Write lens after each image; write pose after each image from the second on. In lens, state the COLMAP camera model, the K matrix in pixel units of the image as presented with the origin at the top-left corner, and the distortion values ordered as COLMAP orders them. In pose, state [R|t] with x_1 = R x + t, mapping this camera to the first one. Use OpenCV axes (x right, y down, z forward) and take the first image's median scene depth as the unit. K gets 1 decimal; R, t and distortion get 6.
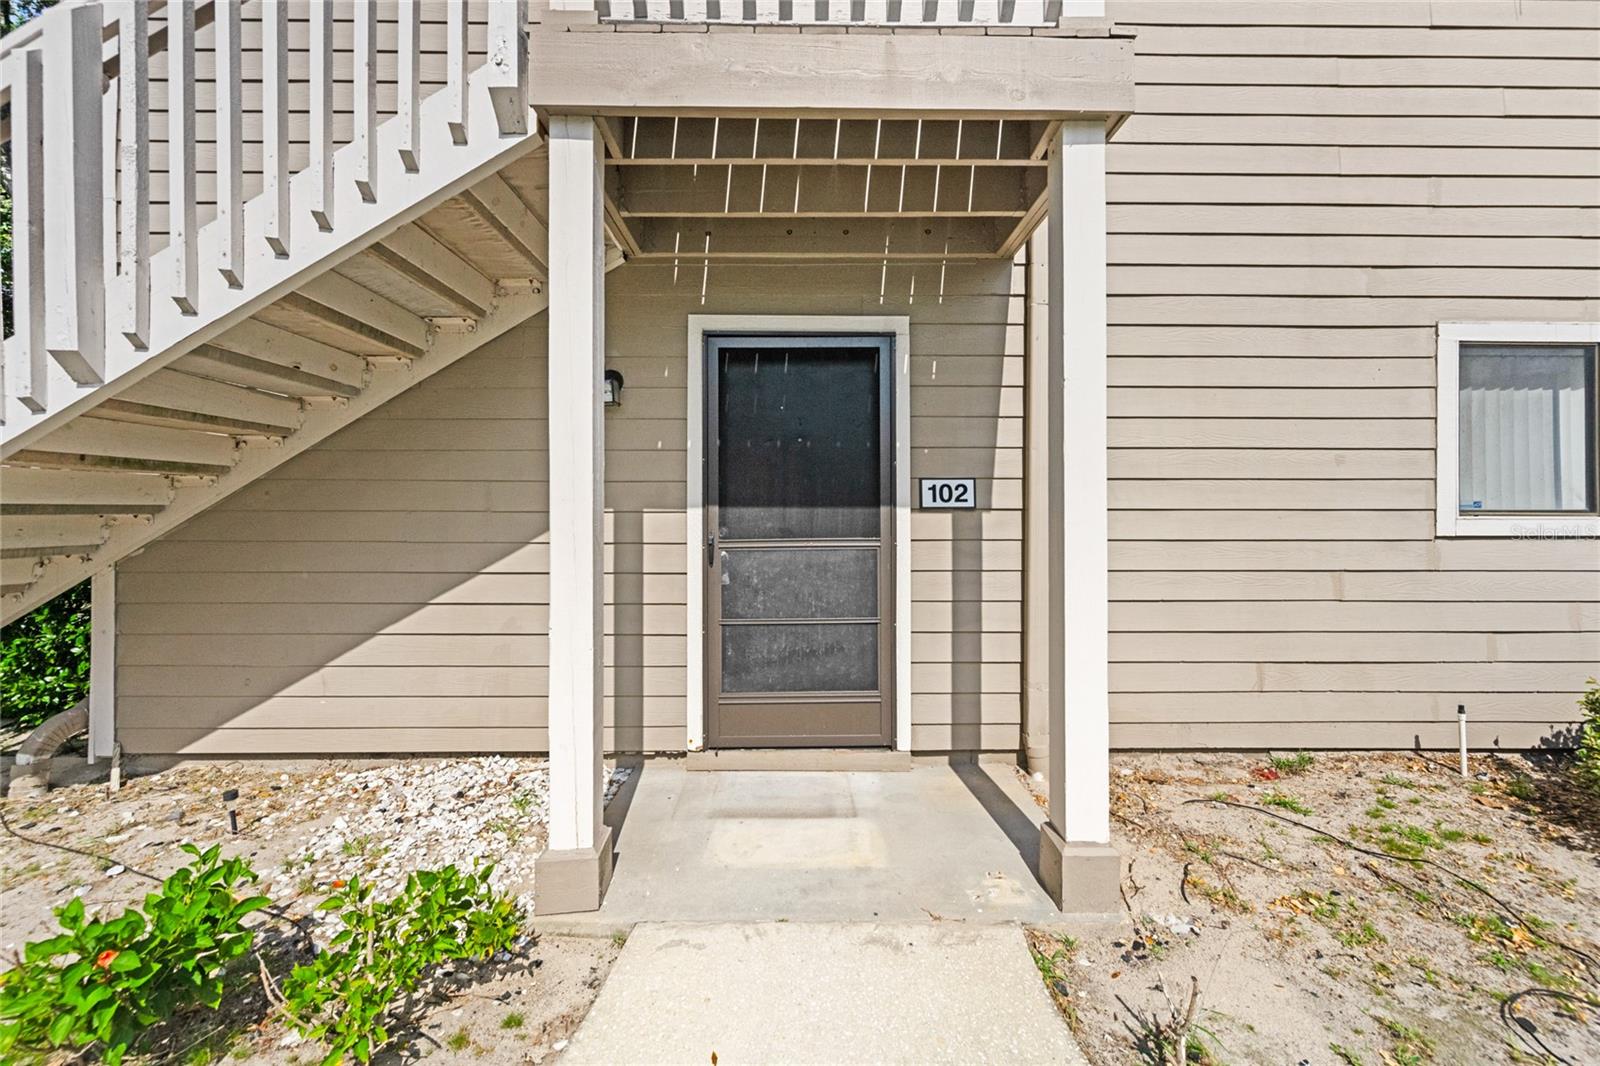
lens RADIAL K [[631.4, 0, 800.1], [0, 631.4, 511.3], [0, 0, 1]] dist [0.000160, 0.000387]
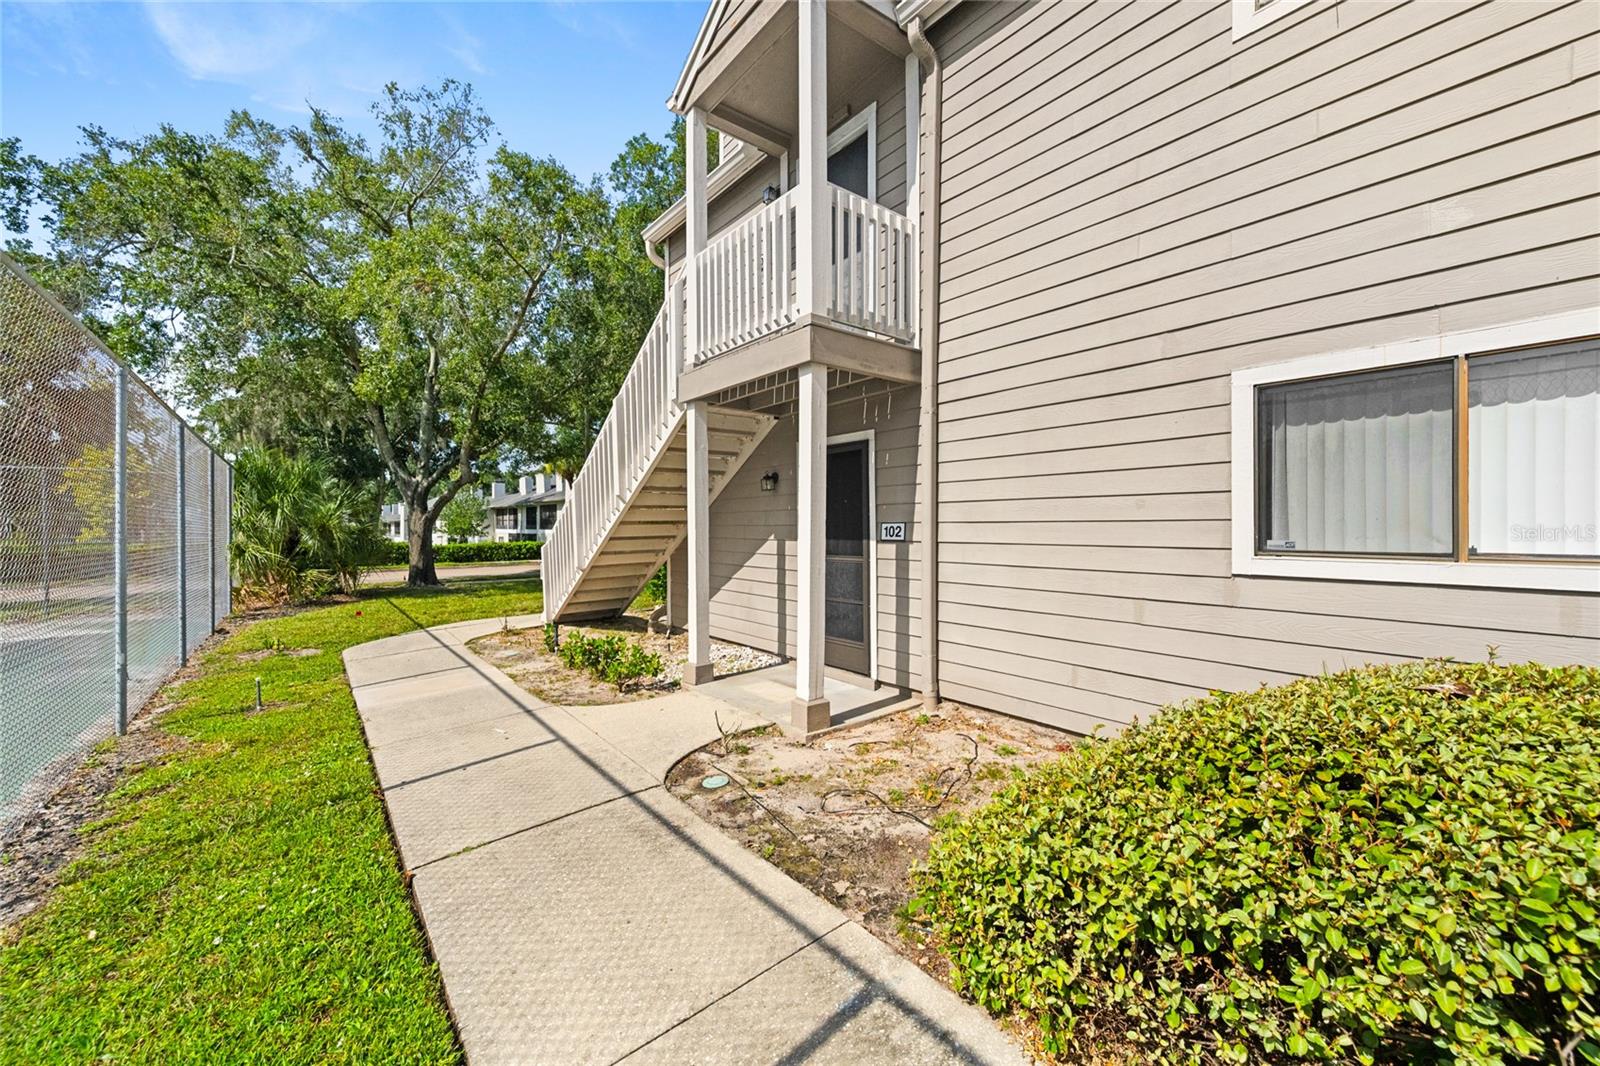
lens RADIAL K [[631.4, 0, 815.8], [0, 631.4, 531.1], [0, 0, 1]] dist [0.000160, 0.000387]
pose [[0.620674, 0.003206, -0.784063, 1.420260], [0.010885, 0.999860, 0.012705, -0.053755], [0.783994, -0.016420, 0.620552, -0.200019]]
